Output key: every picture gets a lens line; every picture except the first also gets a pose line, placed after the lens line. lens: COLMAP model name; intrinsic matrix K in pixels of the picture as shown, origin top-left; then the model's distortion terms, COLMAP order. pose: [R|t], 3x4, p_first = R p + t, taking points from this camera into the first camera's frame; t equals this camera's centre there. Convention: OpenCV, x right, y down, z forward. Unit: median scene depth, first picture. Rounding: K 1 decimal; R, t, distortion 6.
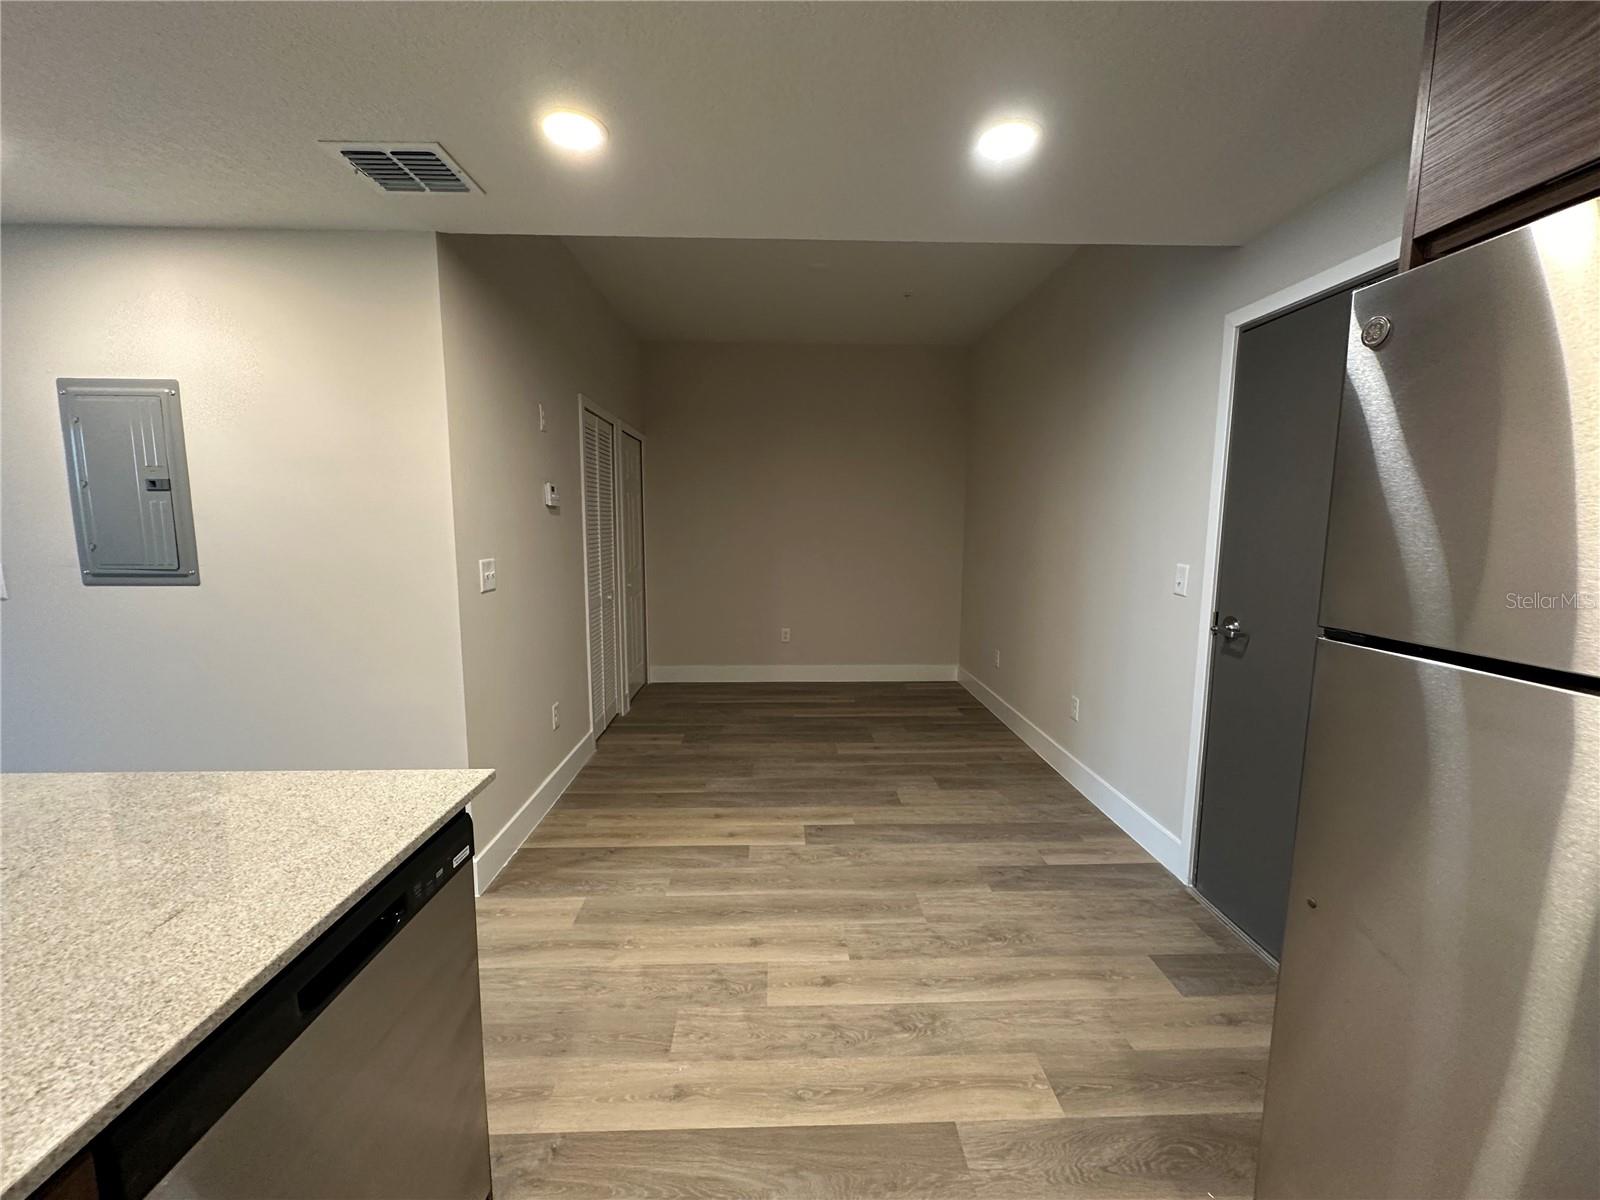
lens RADIAL K [[634.5, 0, 798.7], [0, 634.5, 599.7], [0, 0, 1]] dist [-0.004190, 0.001299]
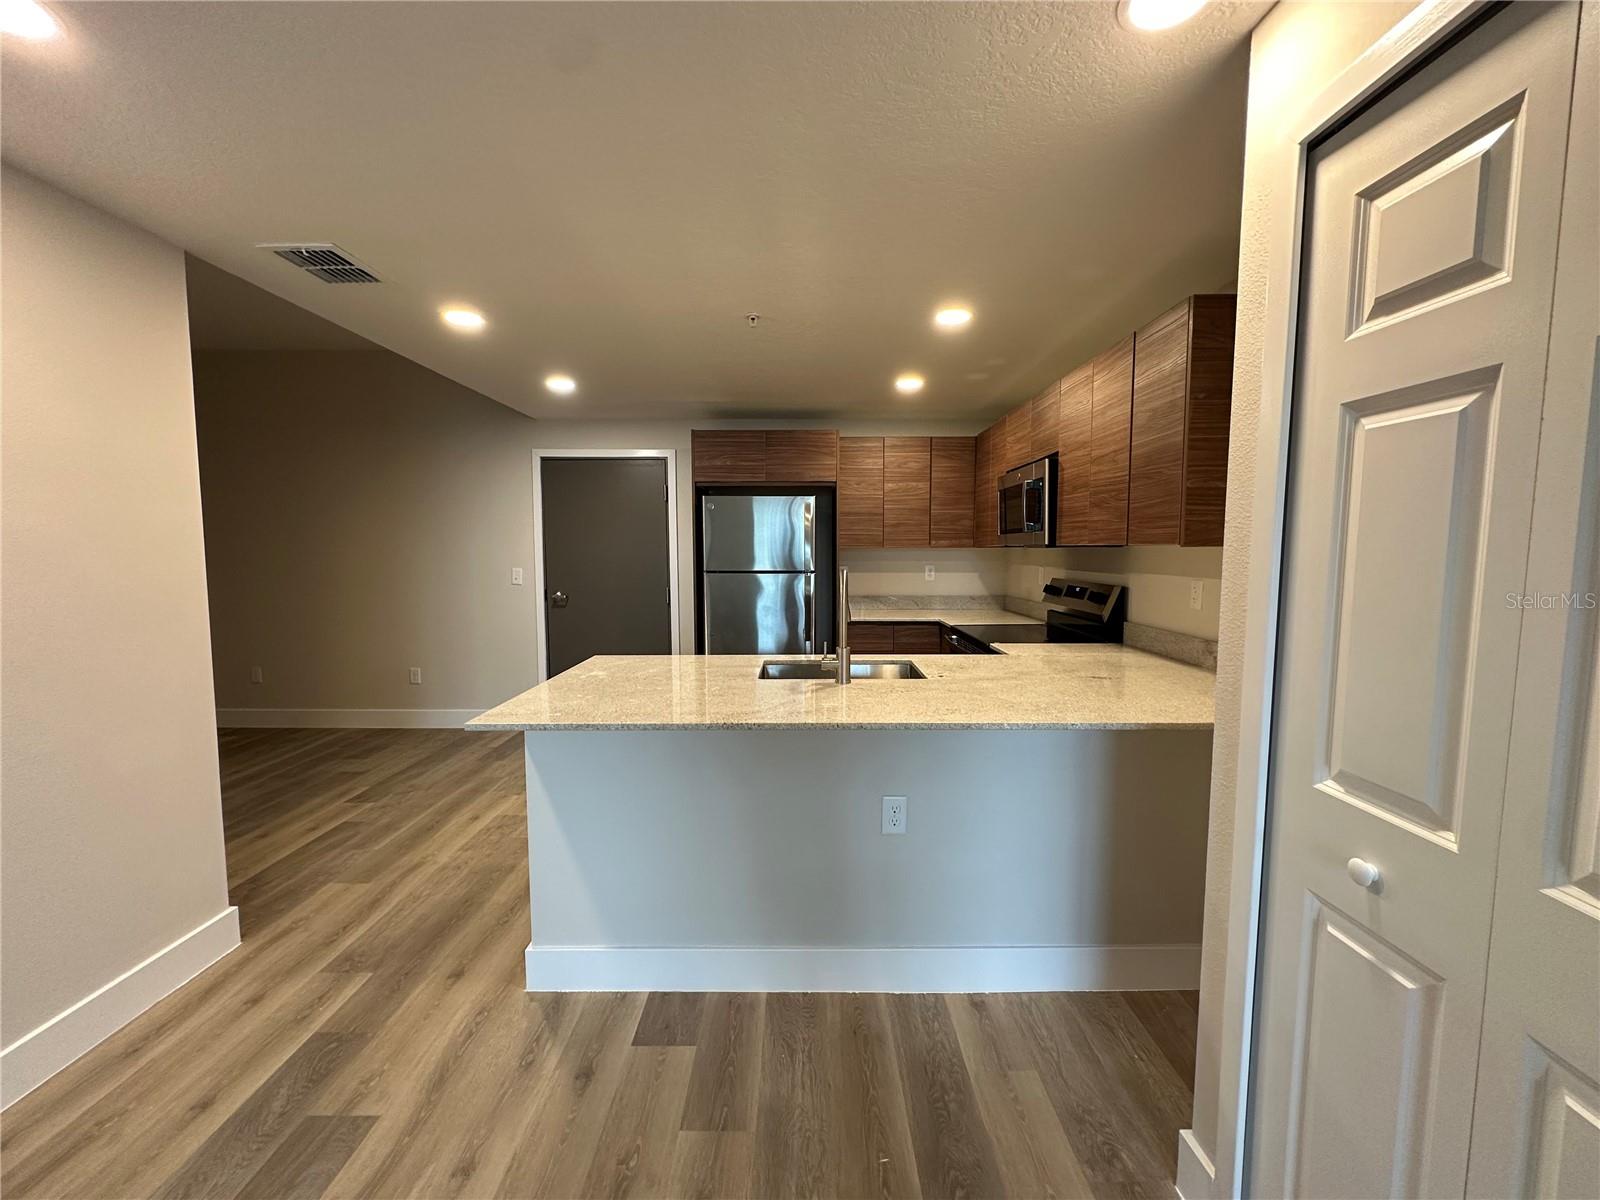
lens RADIAL K [[634.5, 0, 803.4], [0, 634.5, 600.3], [0, 0, 1]] dist [-0.004190, 0.001299]
pose [[0.029283, -0.085254, 0.995929, -1.504919], [0.120994, 0.989332, 0.081131, -0.012536], [-0.992221, 0.118125, 0.039286, 0.079709]]
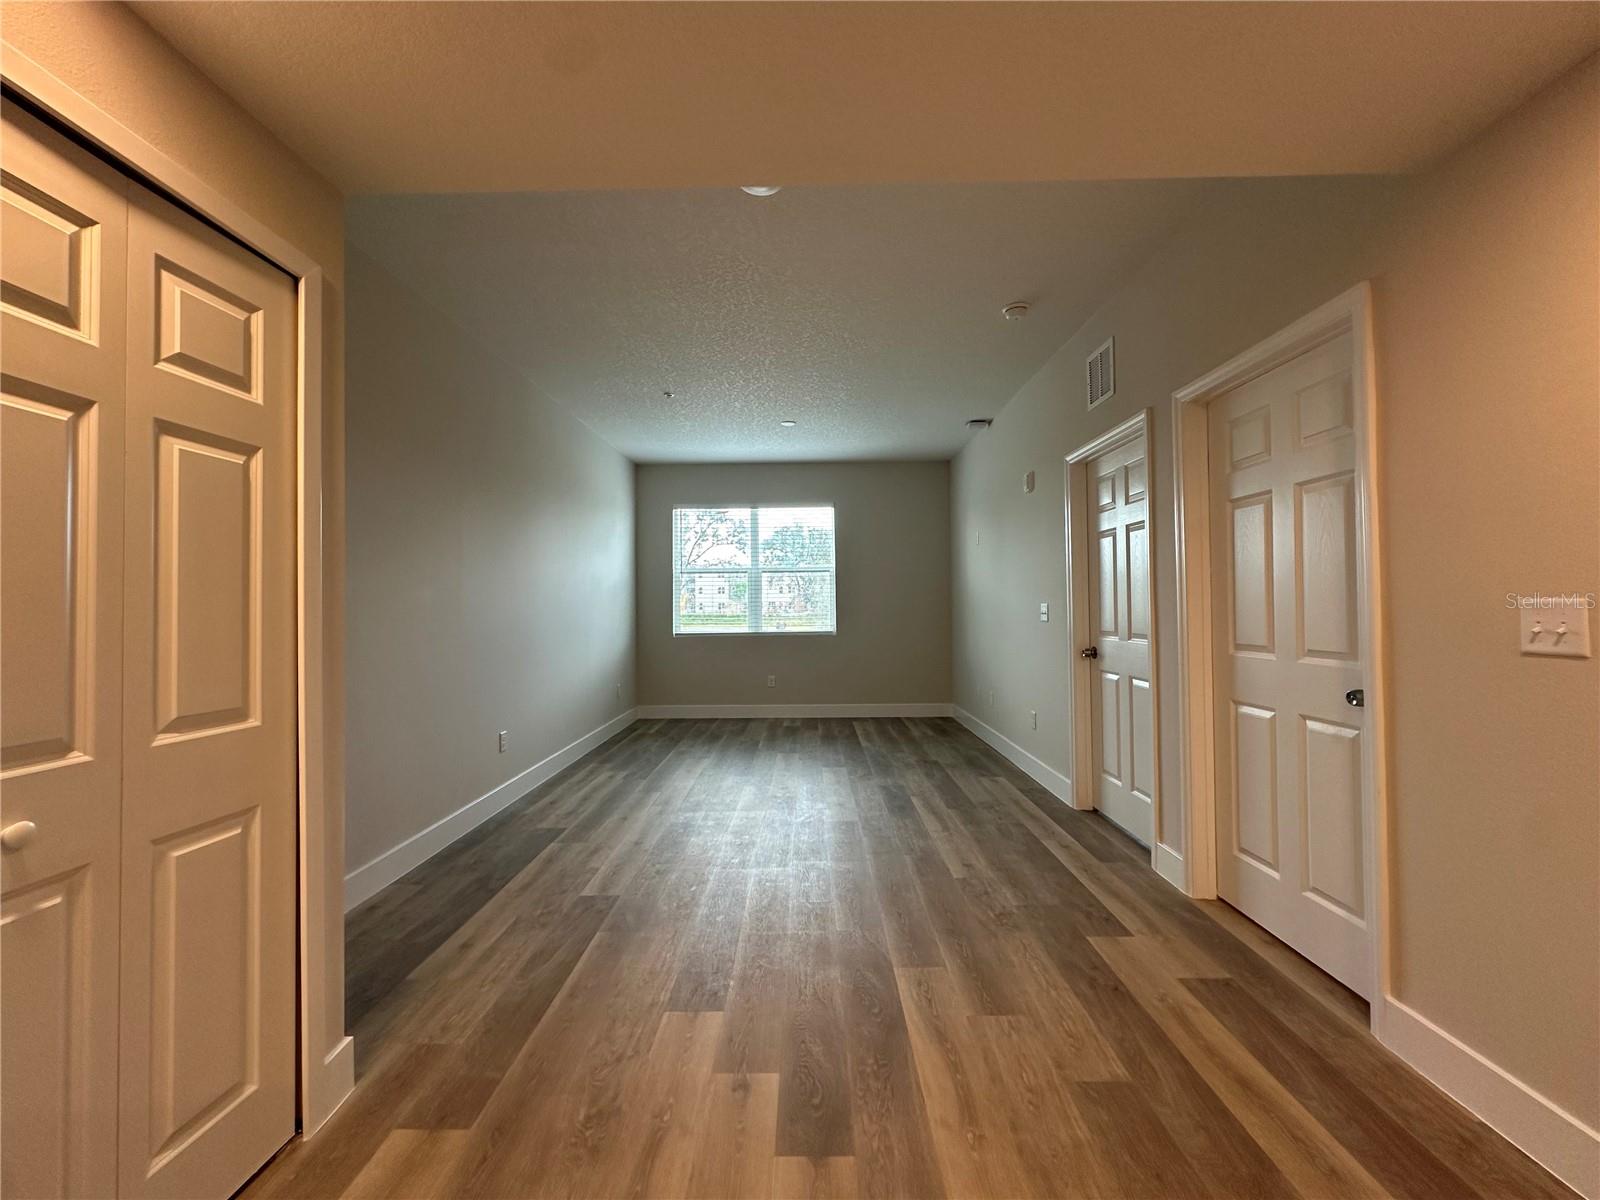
lens RADIAL K [[634.5, 0, 802.0], [0, 634.5, 596.8], [0, 0, 1]] dist [-0.004190, 0.001299]
pose [[-0.044407, -0.020023, -0.998813, -0.635960], [-0.110102, 0.993807, -0.015027, 0.033795], [0.992928, 0.109304, -0.046337, 0.293889]]
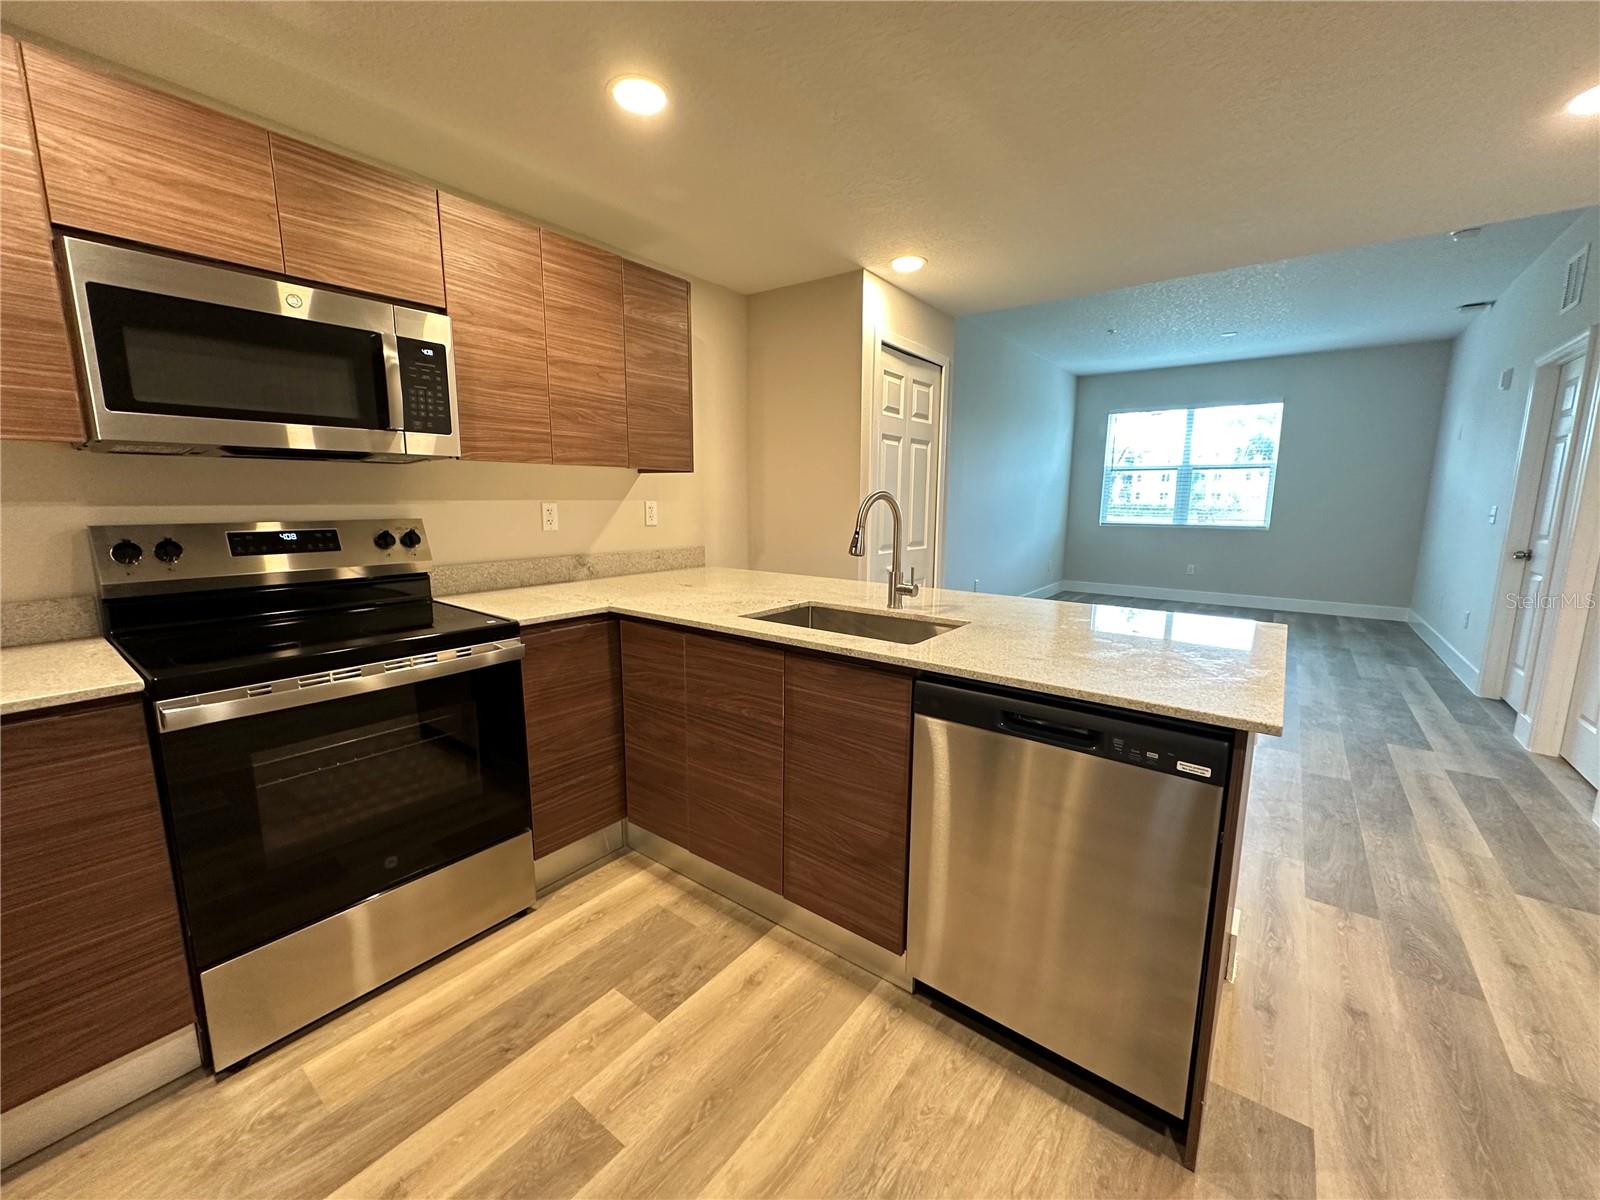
lens RADIAL K [[634.5, 0, 801.0], [0, 634.5, 598.5], [0, 0, 1]] dist [-0.004190, 0.001299]
pose [[-0.633901, 0.116478, -0.764593, 0.319638], [-0.100413, 0.967833, 0.230689, -0.017656], [0.766868, 0.223009, -0.601814, 0.543168]]
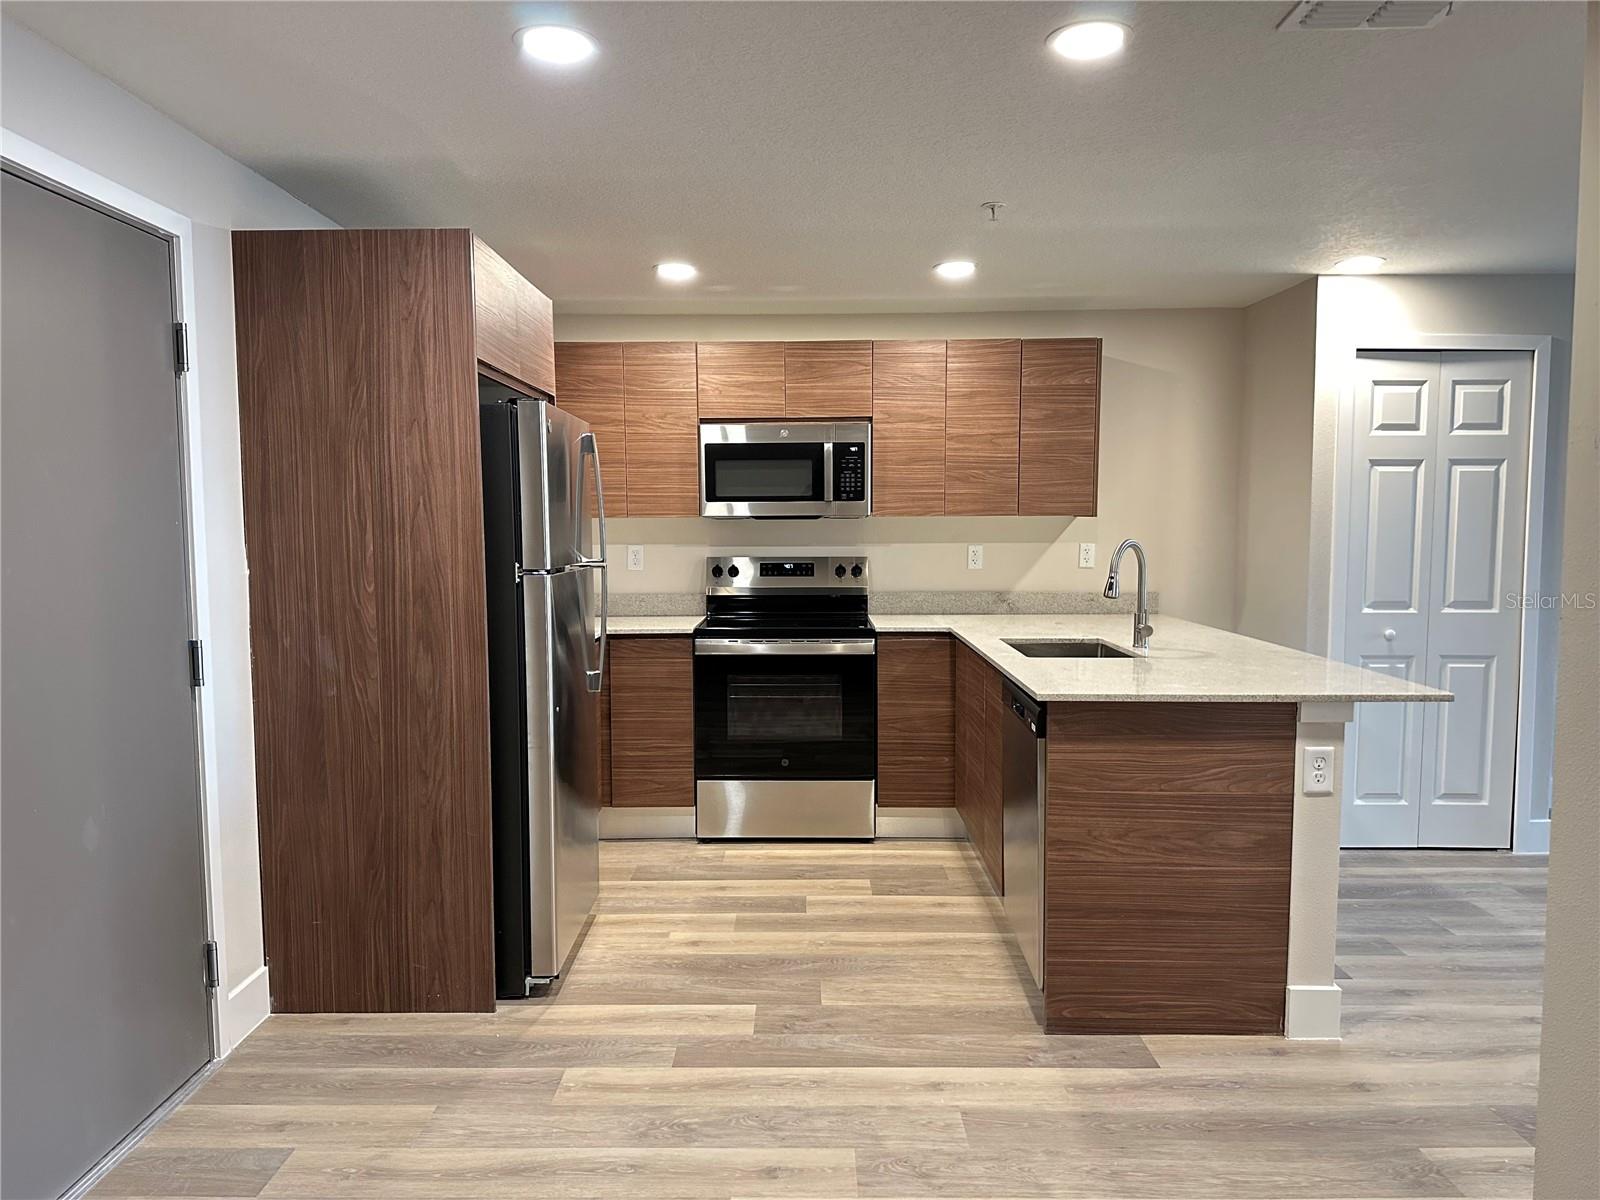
lens RADIAL K [[1110.4, 0, 785.2], [0, 1110.4, 610.5], [0, 0, 1]] dist [0.054803, -0.055225]
pose [[-0.998577, -0.002624, 0.053258, -0.031593], [0.008079, 0.979814, 0.199749, -0.222639], [-0.052707, 0.199896, -0.978399, 1.877161]]
